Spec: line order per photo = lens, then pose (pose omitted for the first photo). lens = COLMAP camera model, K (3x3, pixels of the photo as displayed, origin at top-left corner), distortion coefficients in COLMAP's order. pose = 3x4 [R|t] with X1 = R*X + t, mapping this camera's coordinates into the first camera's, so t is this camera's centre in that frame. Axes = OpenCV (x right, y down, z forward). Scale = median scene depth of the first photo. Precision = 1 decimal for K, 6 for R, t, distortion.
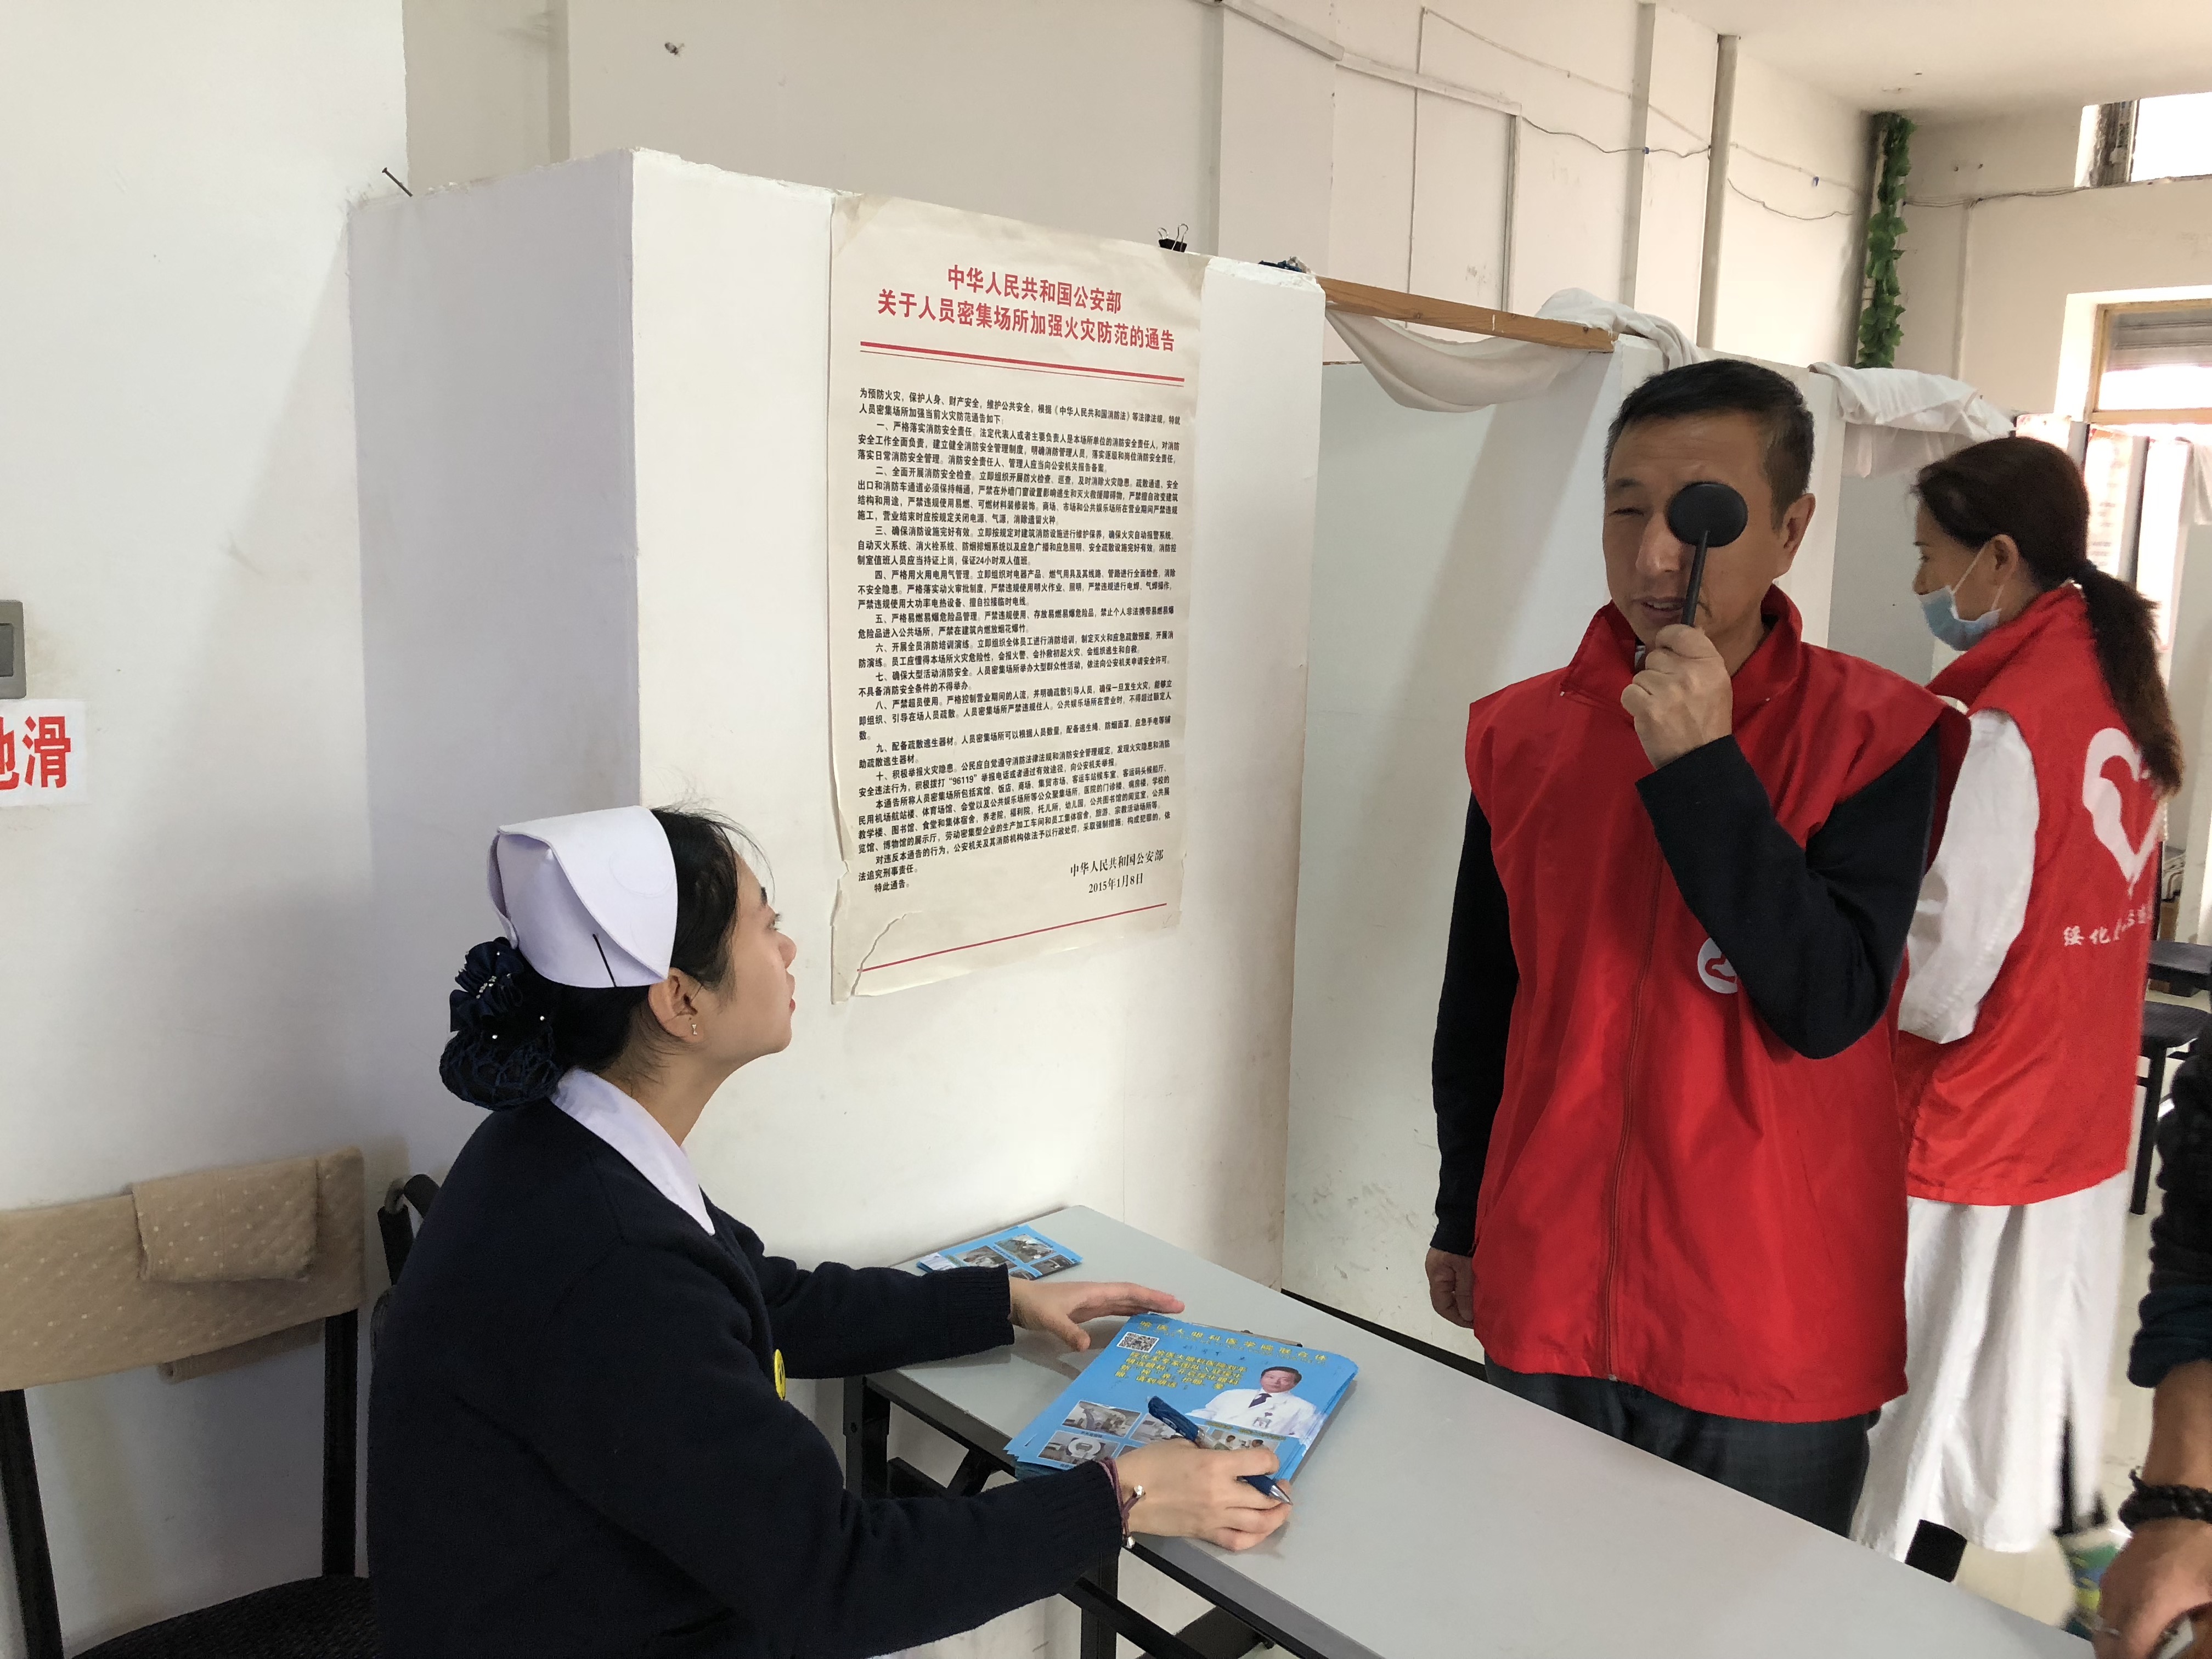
lens RADIAL K [[1778.4, 0, 1112.5], [0, 1778.4, 824.1], [0, 0, 1]] dist [-0.065211, -0.001466]
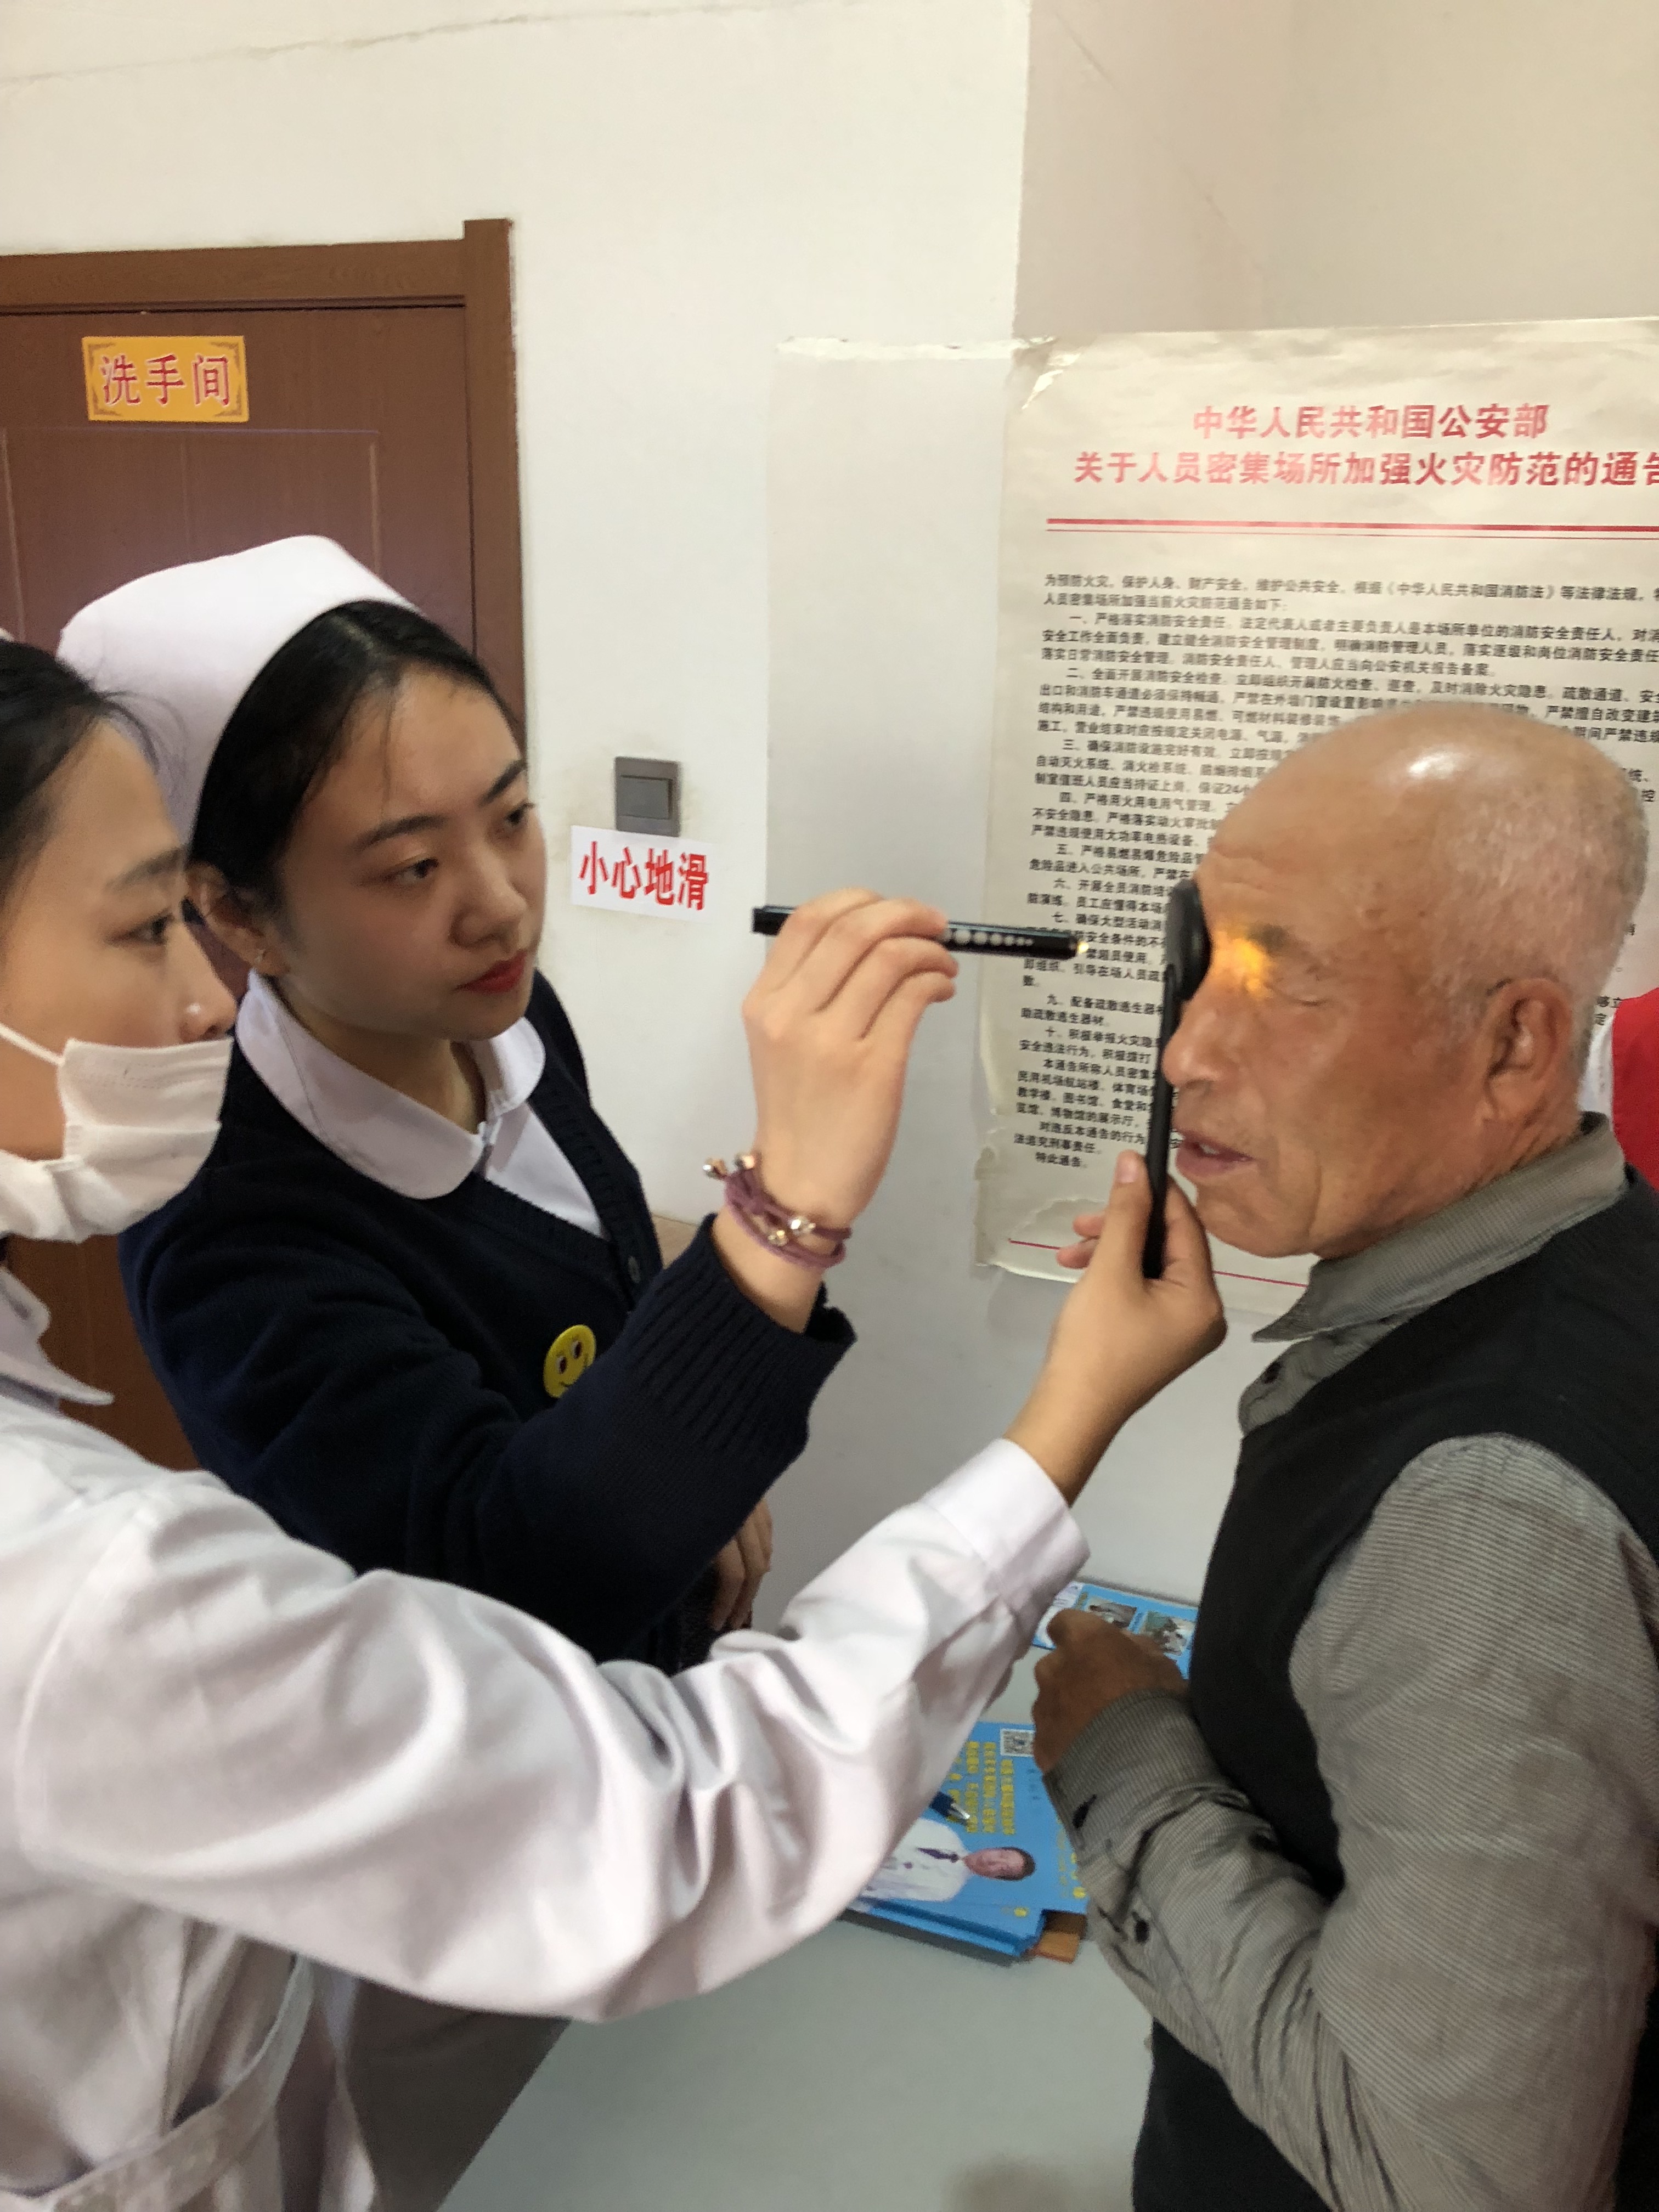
lens RADIAL K [[1778.4, 0, 833.3], [0, 1778.4, 1108.4], [0, 0, 1]] dist [-0.065211, -0.001466]
pose [[0.359732, 0.234307, -0.903157, 0.611498], [-0.167241, 0.968472, 0.184639, -0.131087], [0.917945, 0.084624, 0.387577, 0.569237]]
